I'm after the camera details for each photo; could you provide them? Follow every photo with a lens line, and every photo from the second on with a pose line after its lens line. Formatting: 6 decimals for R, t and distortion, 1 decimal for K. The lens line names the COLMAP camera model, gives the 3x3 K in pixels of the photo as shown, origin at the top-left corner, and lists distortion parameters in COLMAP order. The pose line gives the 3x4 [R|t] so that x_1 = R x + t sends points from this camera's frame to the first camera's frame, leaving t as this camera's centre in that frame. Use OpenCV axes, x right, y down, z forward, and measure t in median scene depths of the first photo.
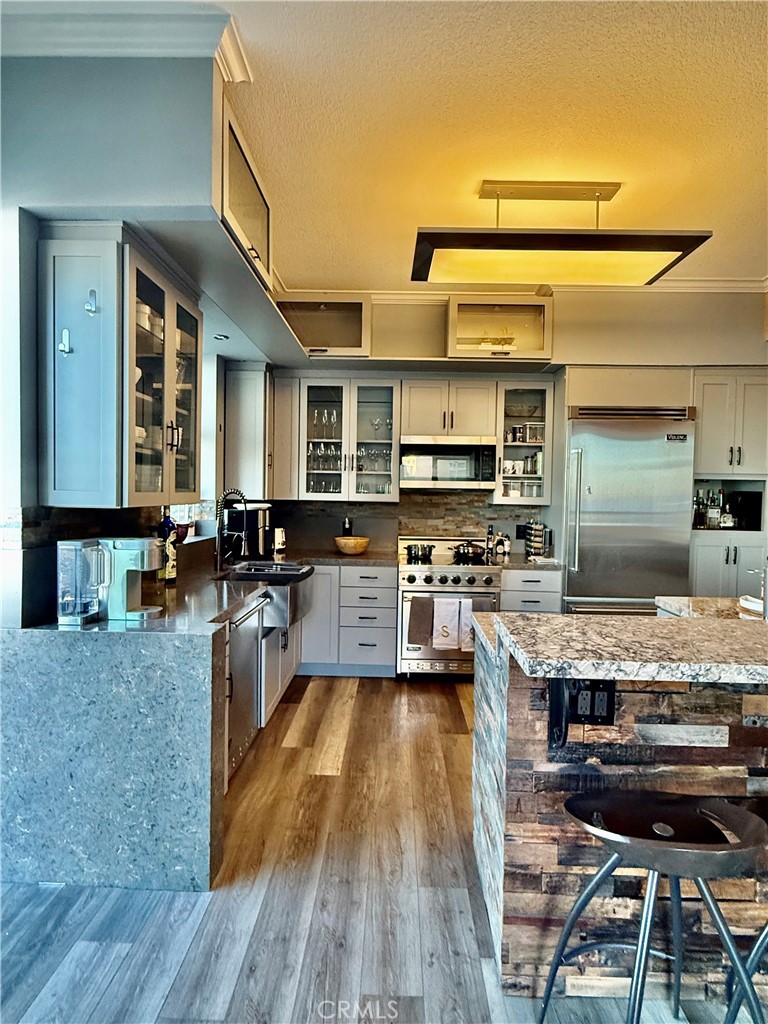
lens RADIAL K [[530.7, 0, 384.6], [0, 530.7, 508.8], [0, 0, 1]] dist [0.000069, -0.000067]
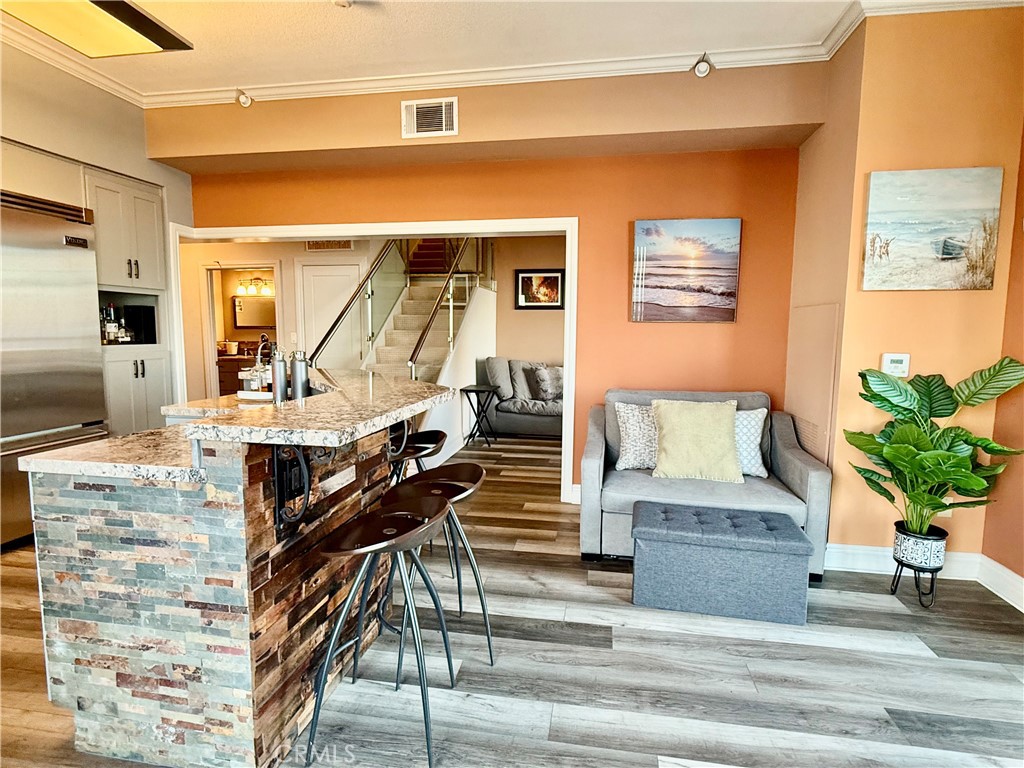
lens RADIAL K [[530.7, 0, 514.4], [0, 530.7, 386.1], [0, 0, 1]] dist [0.000069, -0.000067]
pose [[0.153923, -0.119458, 0.980835, -0.616316], [0.025002, 0.992818, 0.116994, 0.053462], [-0.987767, 0.006515, 0.155804, 0.366173]]
